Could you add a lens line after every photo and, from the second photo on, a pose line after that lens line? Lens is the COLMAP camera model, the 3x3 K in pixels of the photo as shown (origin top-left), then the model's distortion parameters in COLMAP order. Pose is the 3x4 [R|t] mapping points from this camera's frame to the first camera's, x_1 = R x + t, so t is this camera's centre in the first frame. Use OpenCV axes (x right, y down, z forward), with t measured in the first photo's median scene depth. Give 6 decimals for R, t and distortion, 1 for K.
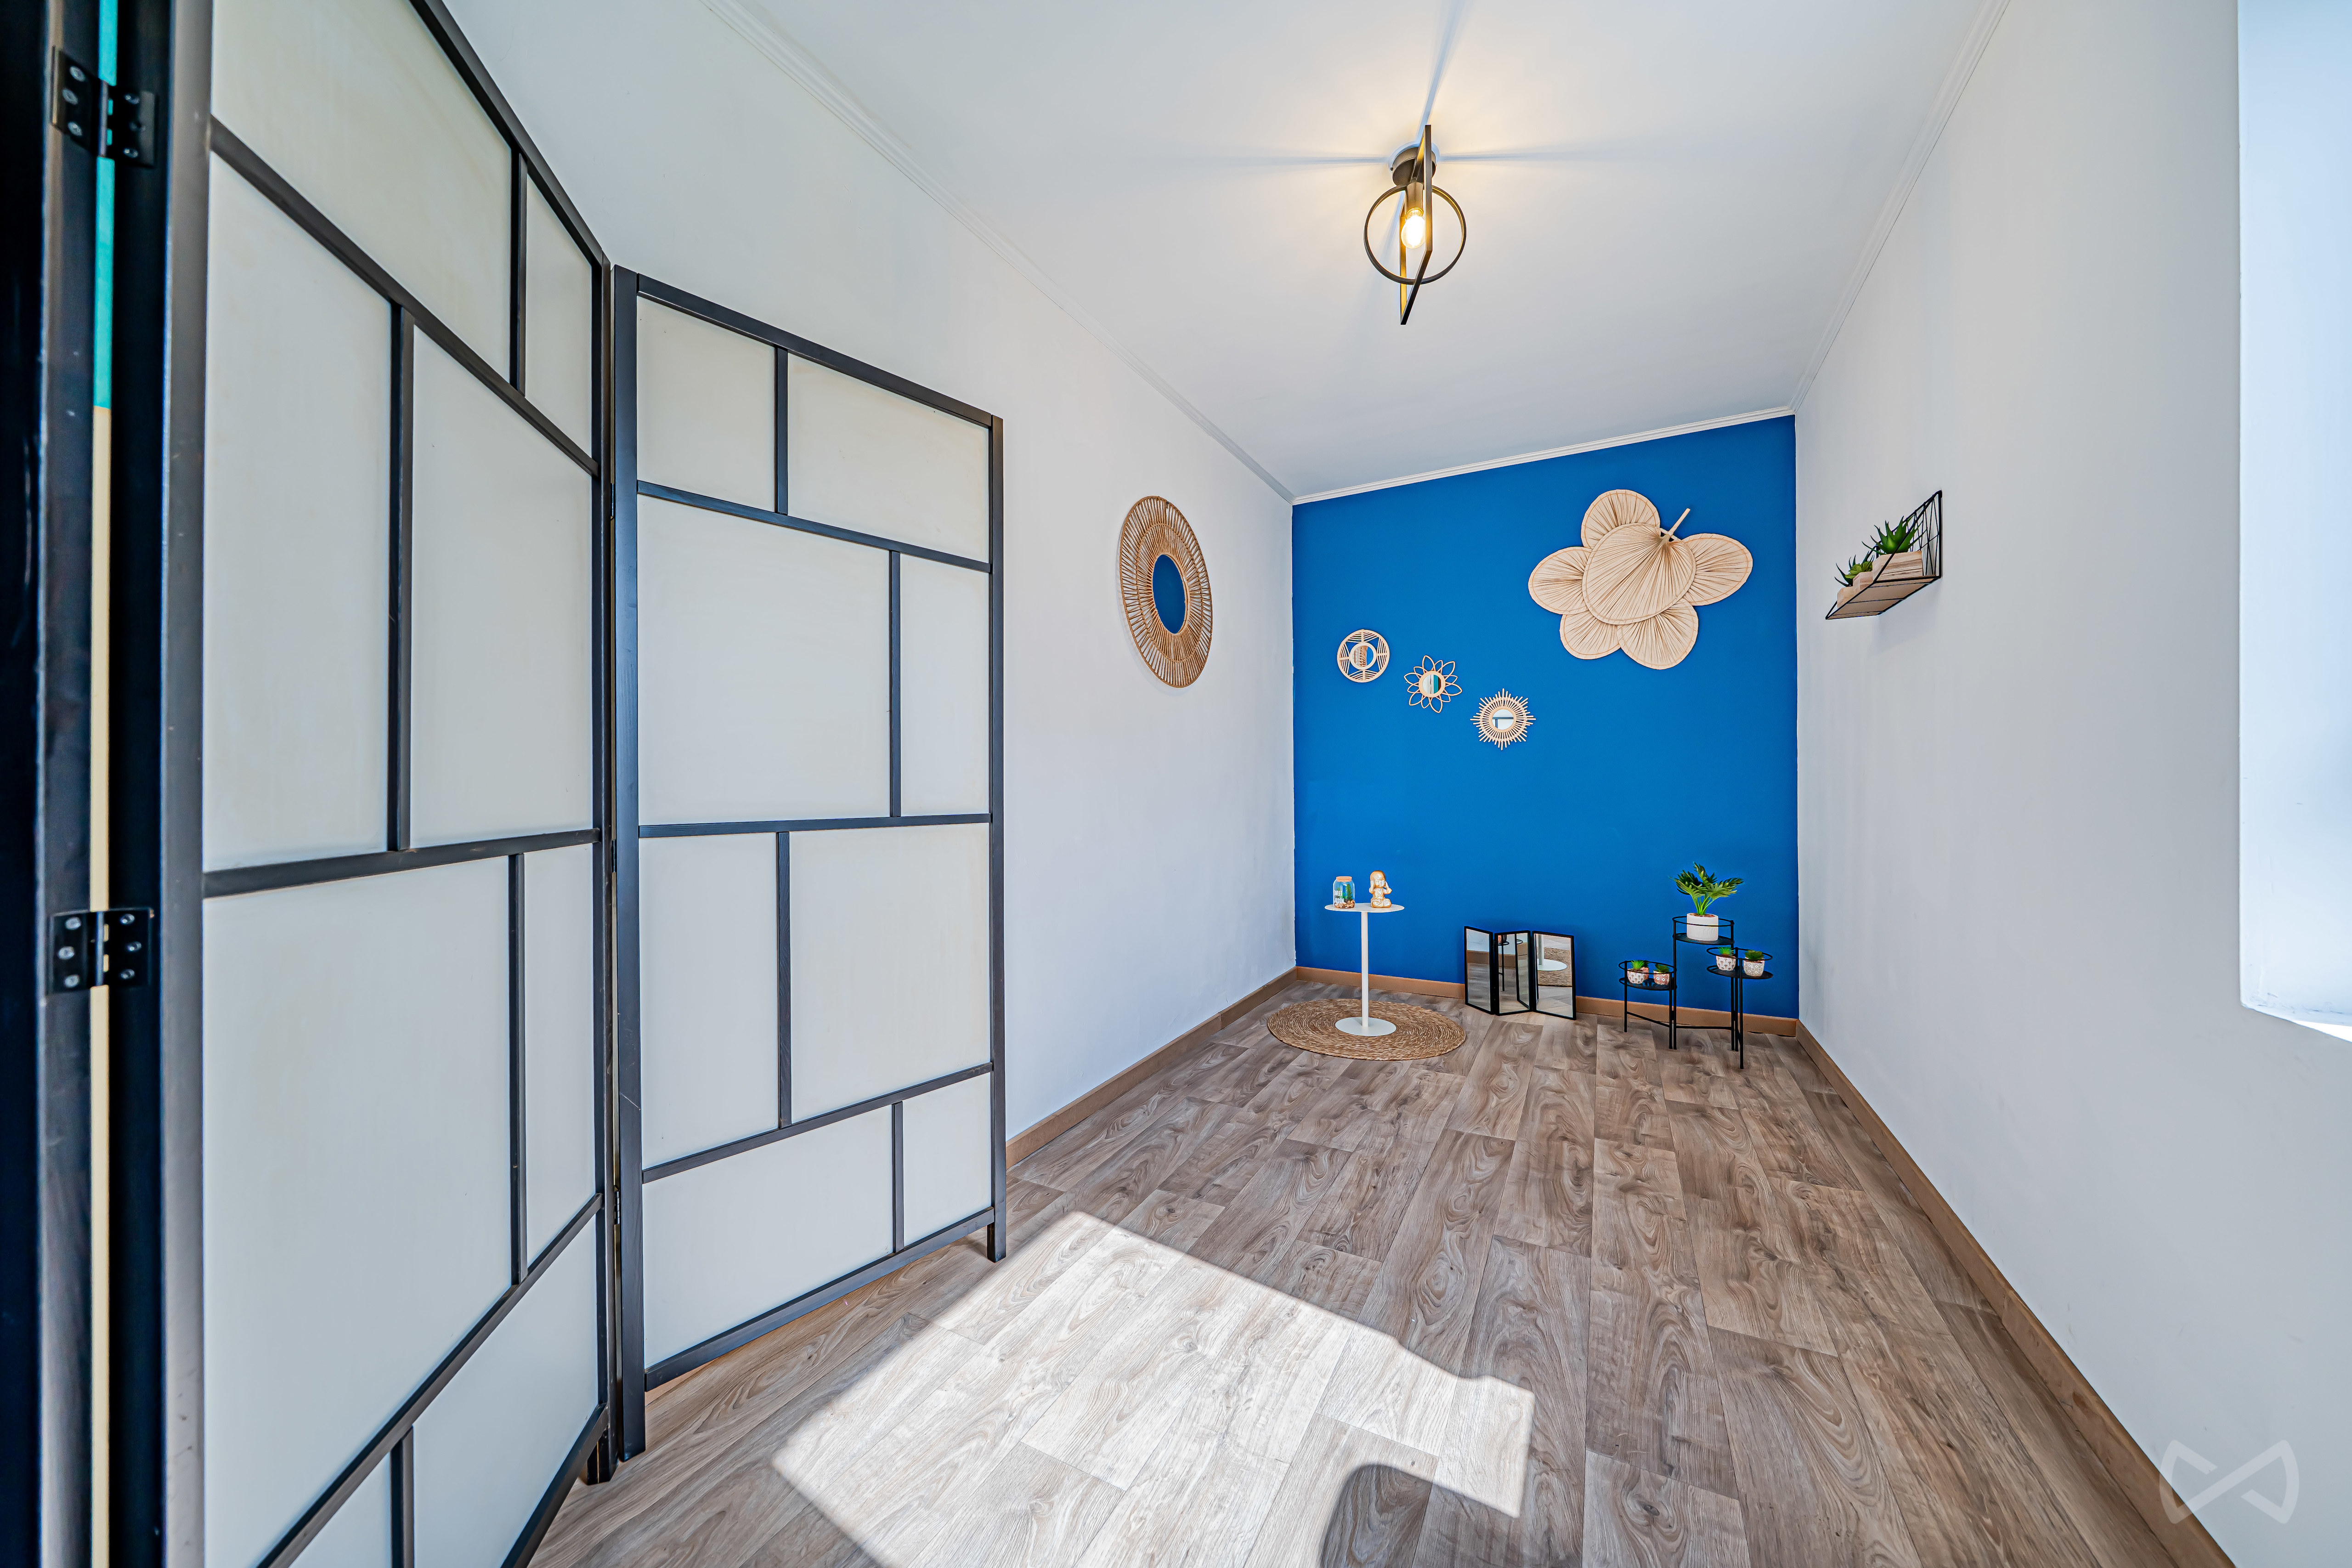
lens RADIAL K [[803.6, 0, 1193.8], [0, 803.6, 780.8], [0, 0, 1]] dist [-0.005067, -0.000059]
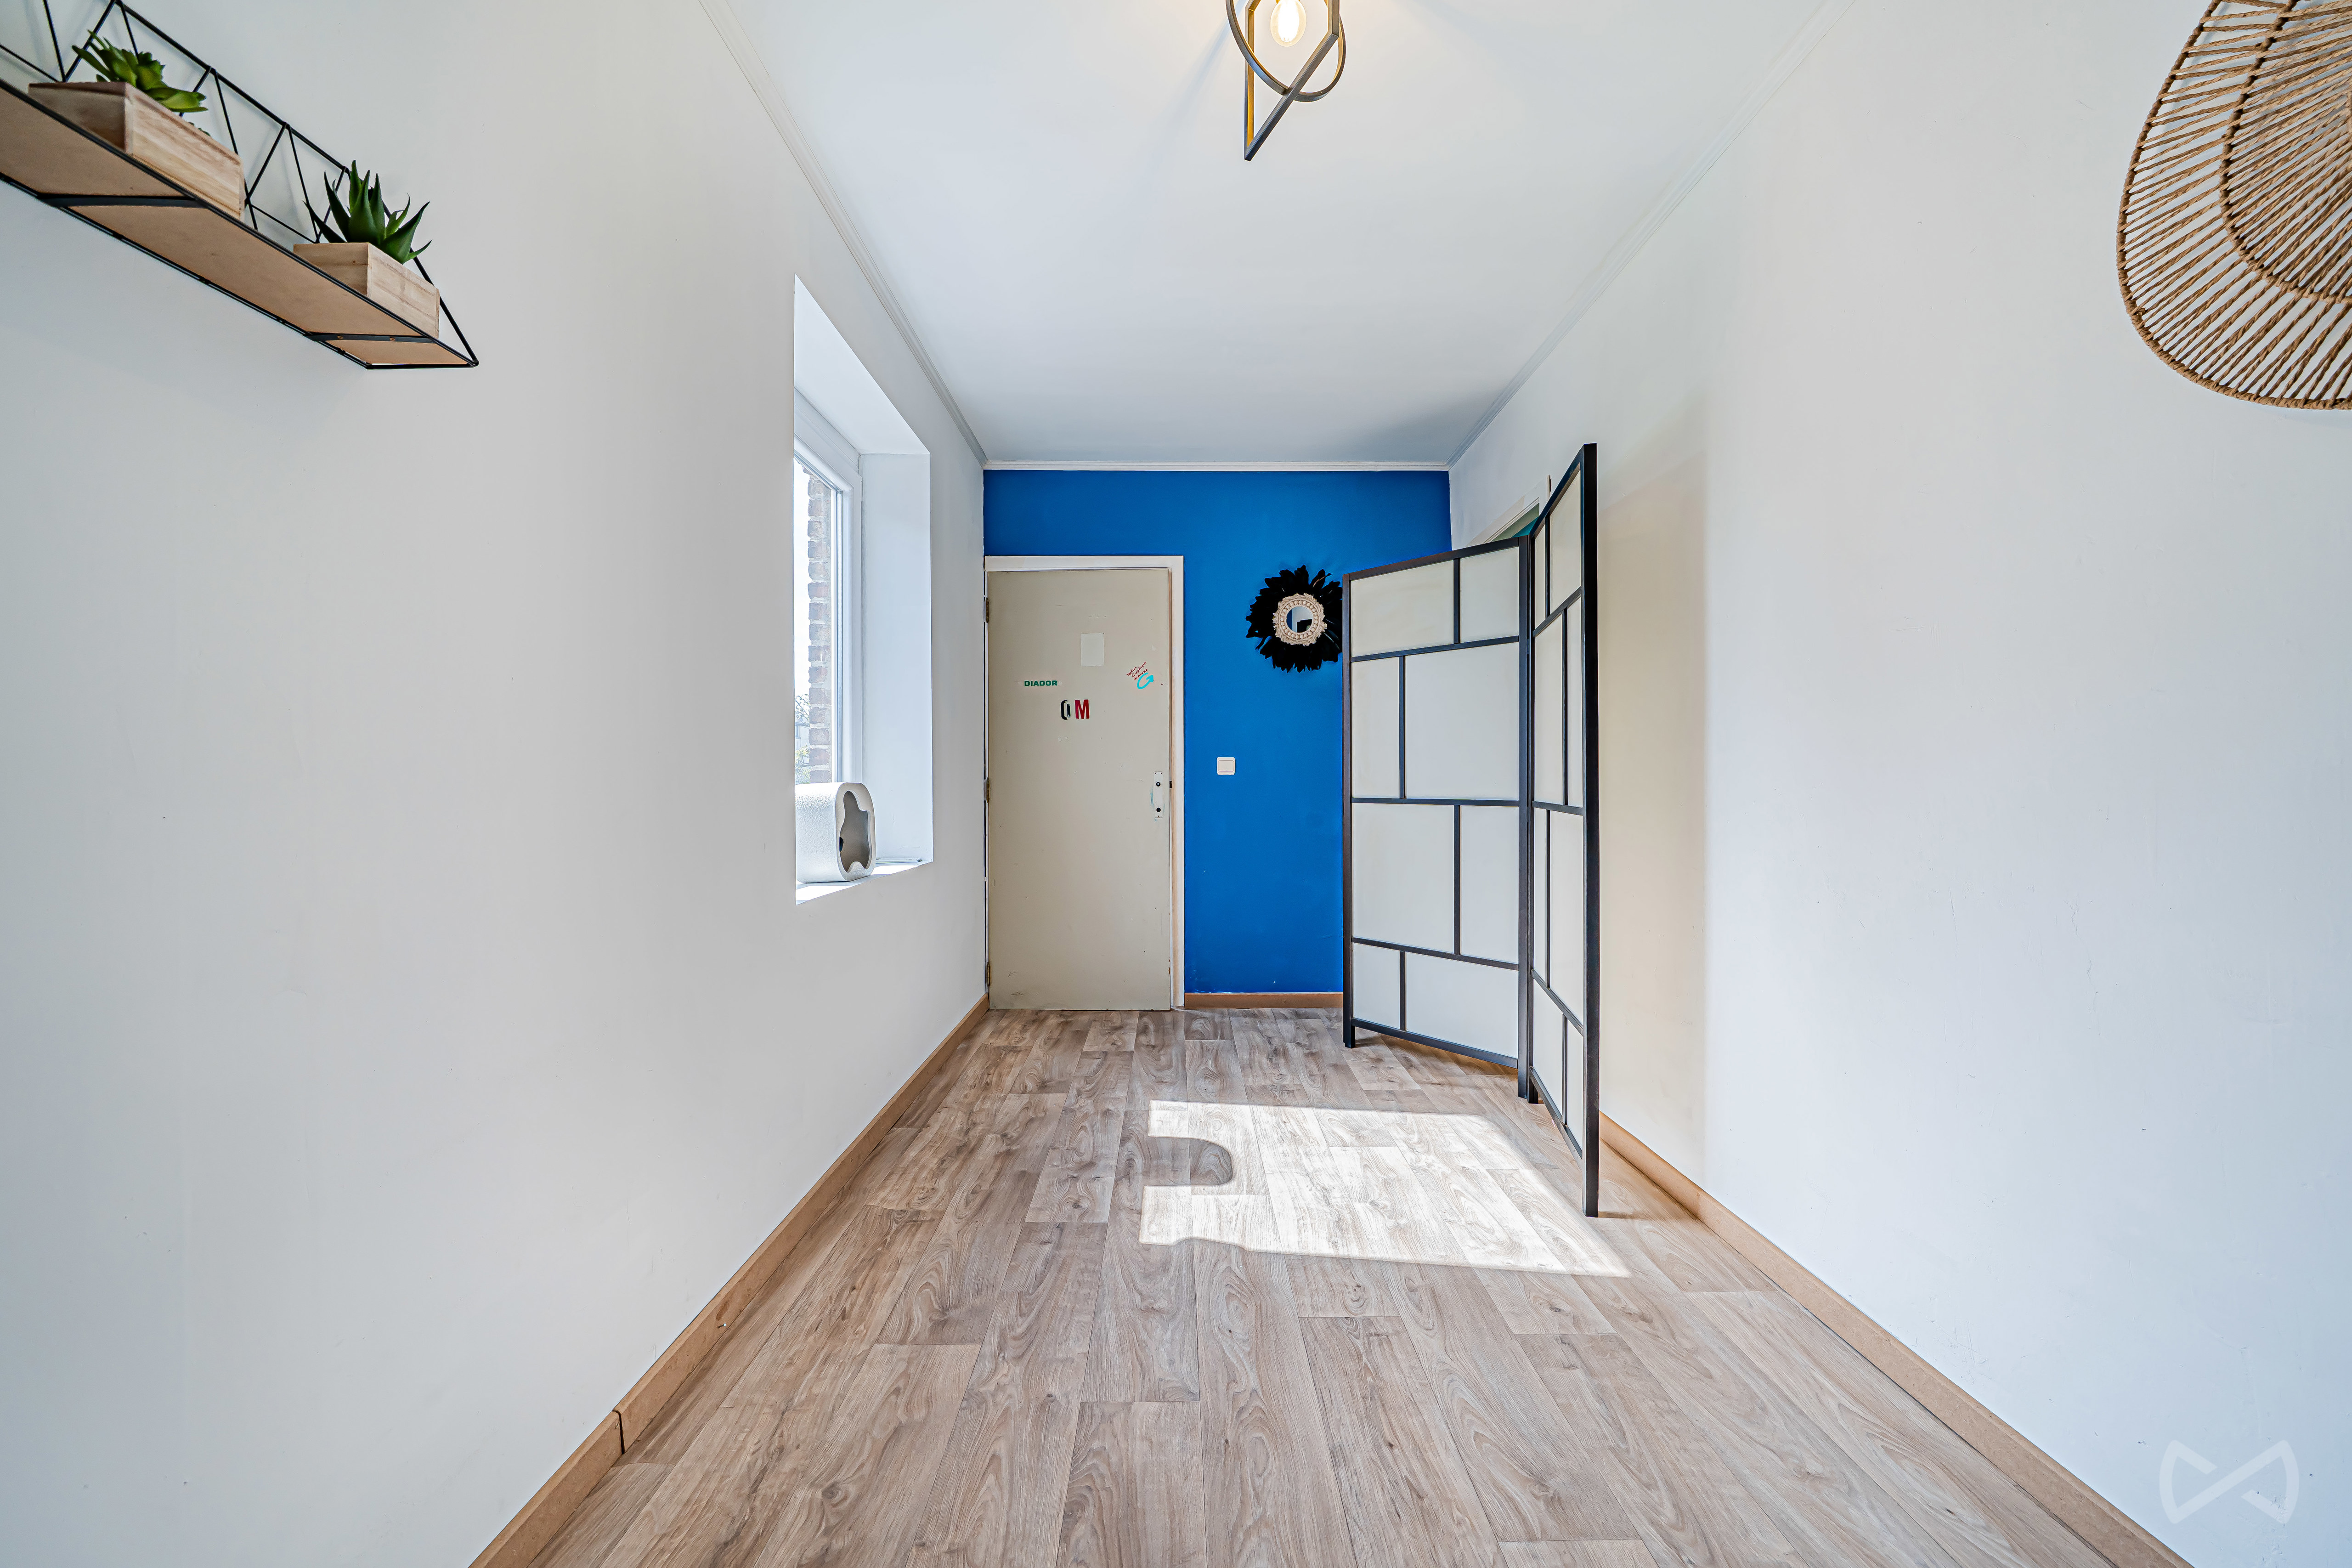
lens RADIAL K [[803.6, 0, 1181.4], [0, 803.6, 781.5], [0, 0, 1]] dist [-0.005067, -0.000059]
pose [[-0.886314, 0.009836, -0.462981, 0.852841], [0.010764, 0.999942, 0.000637, -0.006038], [0.462960, -0.004419, -0.886368, 1.940831]]
